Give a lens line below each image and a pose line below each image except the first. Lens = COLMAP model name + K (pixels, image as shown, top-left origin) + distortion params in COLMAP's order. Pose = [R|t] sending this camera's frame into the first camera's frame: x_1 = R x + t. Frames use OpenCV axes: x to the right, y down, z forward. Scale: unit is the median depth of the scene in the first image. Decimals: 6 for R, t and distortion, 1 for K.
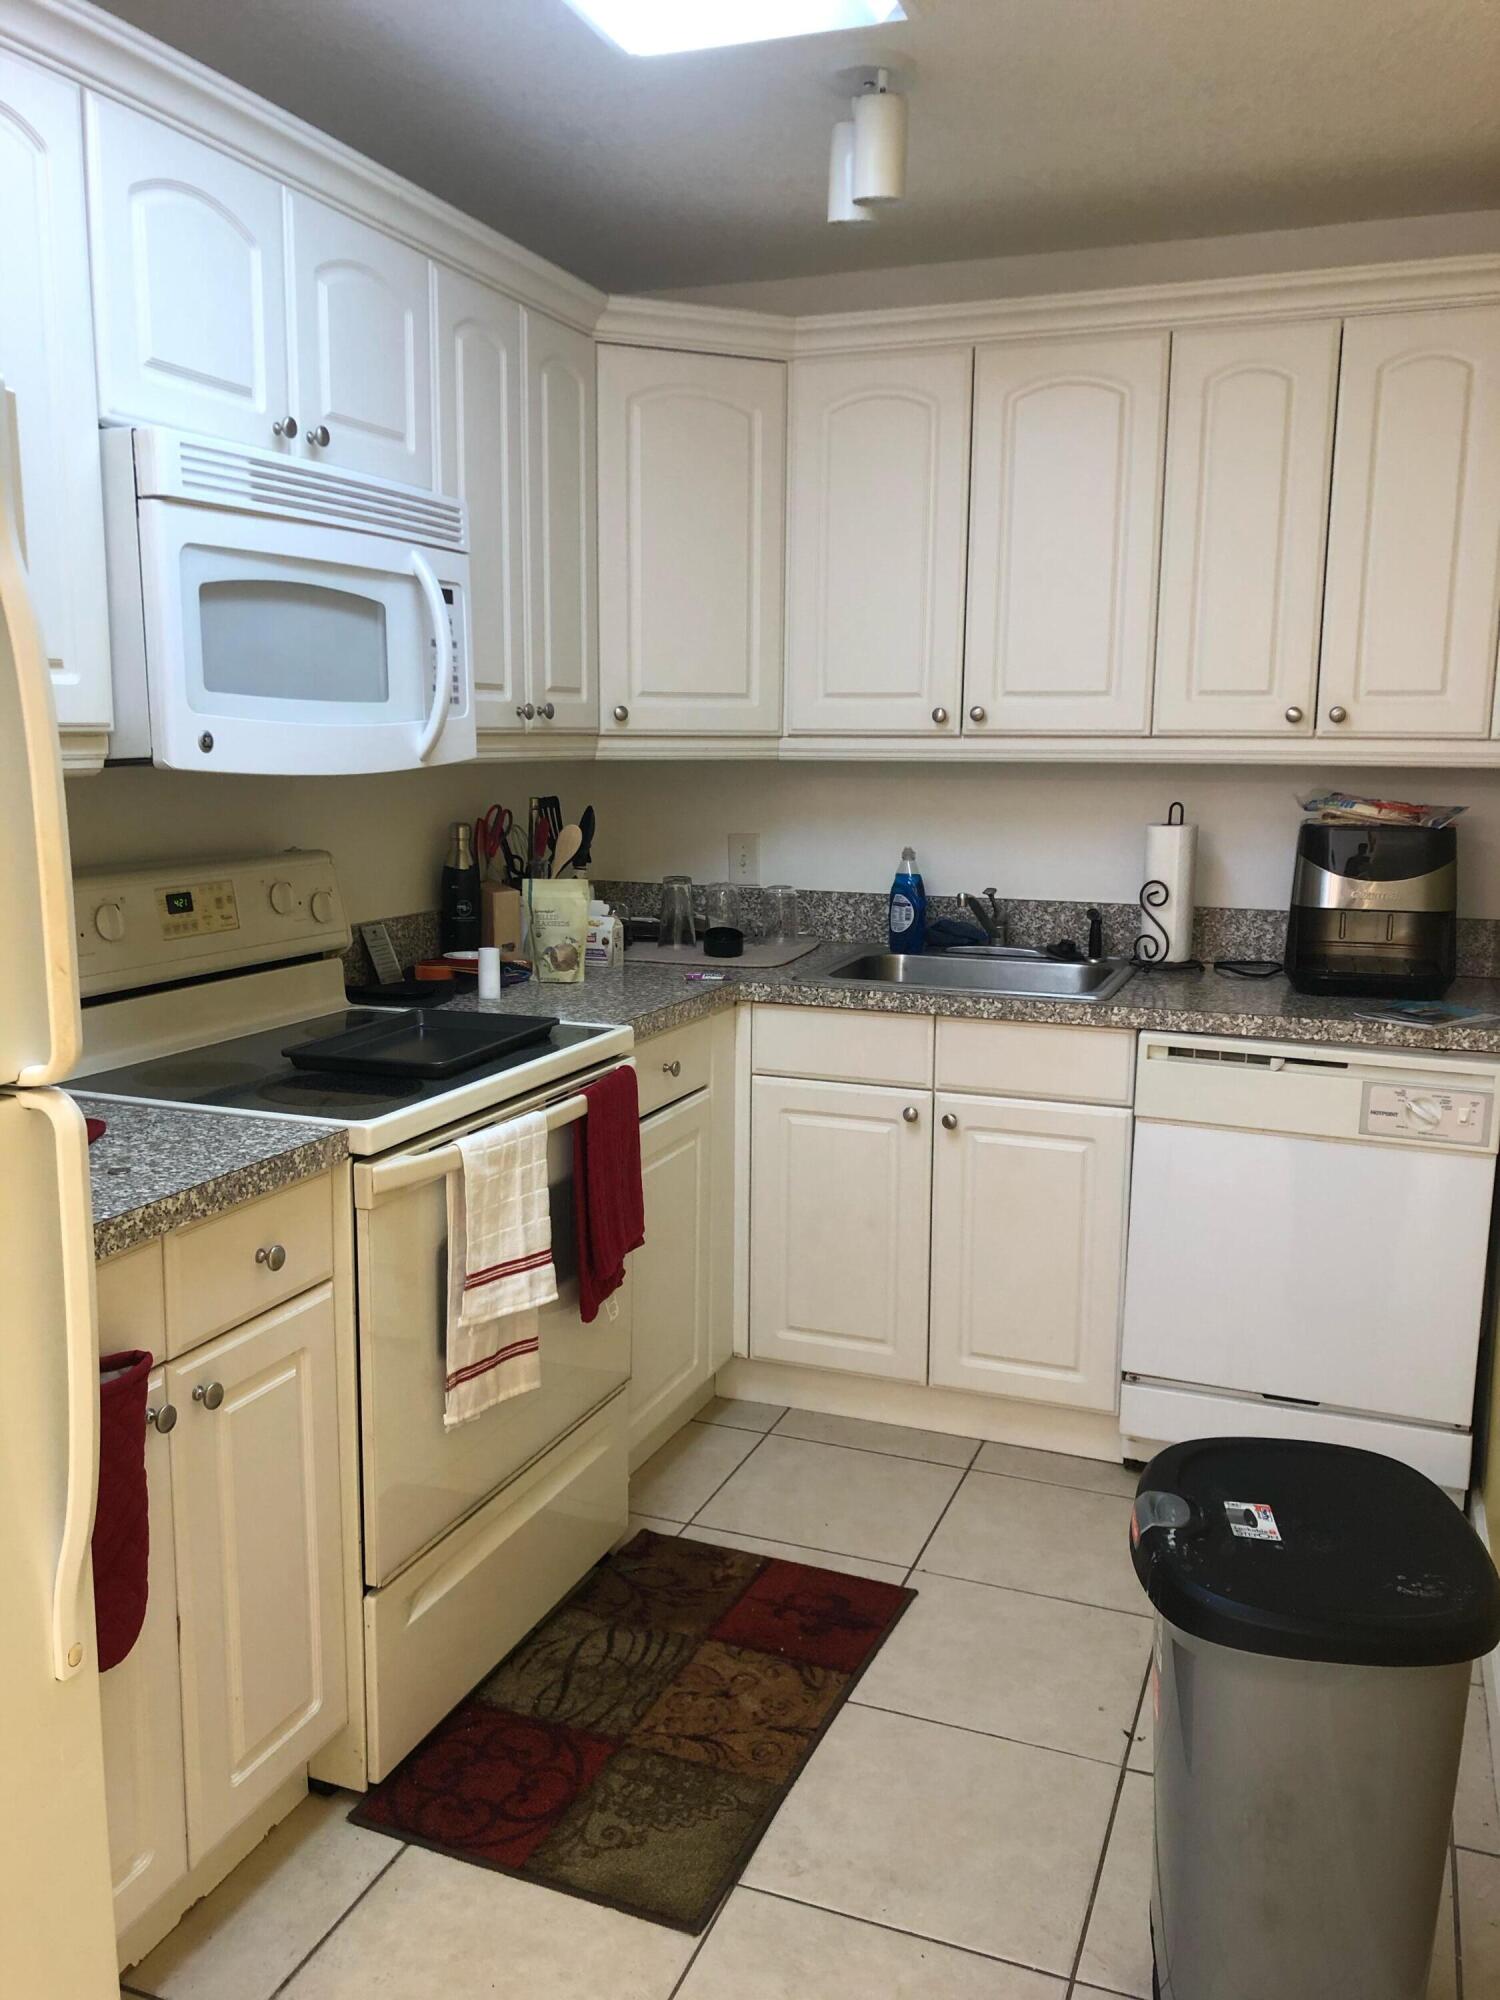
lens RADIAL K [[1629.7, 0, 757.5], [0, 1629.7, 1016.3], [0, 0, 1]] dist [0.012503, -0.009048]
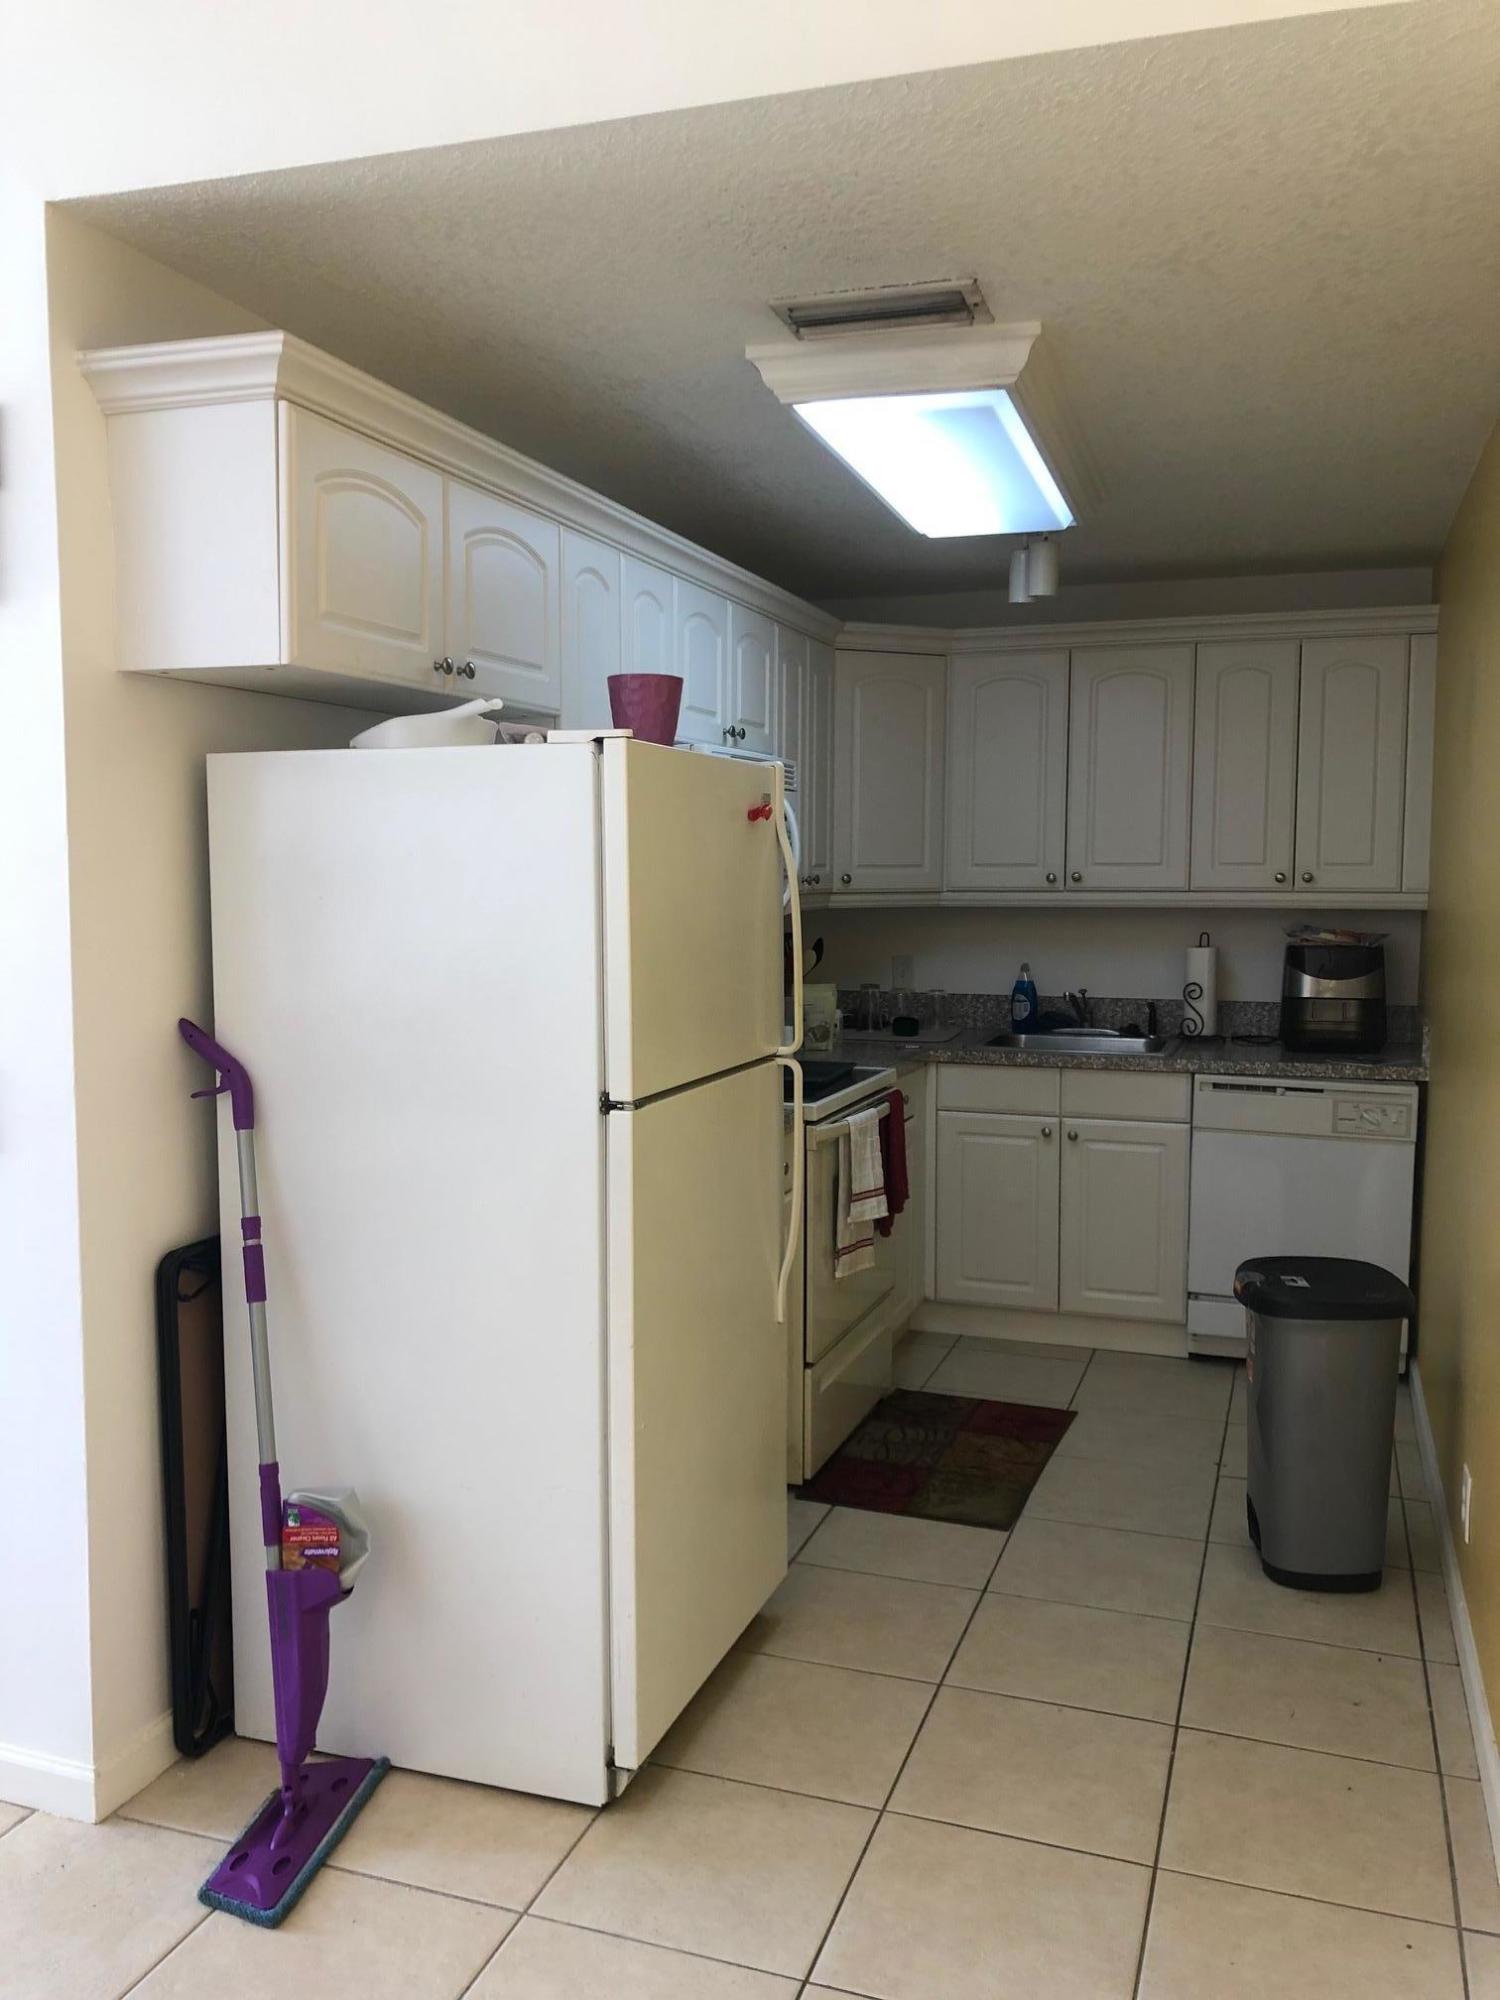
lens RADIAL K [[1629.7, 0, 748.9], [0, 1629.7, 1007.5], [0, 0, 1]] dist [0.012503, -0.009048]
pose [[0.999626, -0.010053, 0.025427, -0.236103], [0.012233, 0.996124, -0.087104, 0.076409], [-0.024453, 0.087383, 0.995875, -0.575628]]
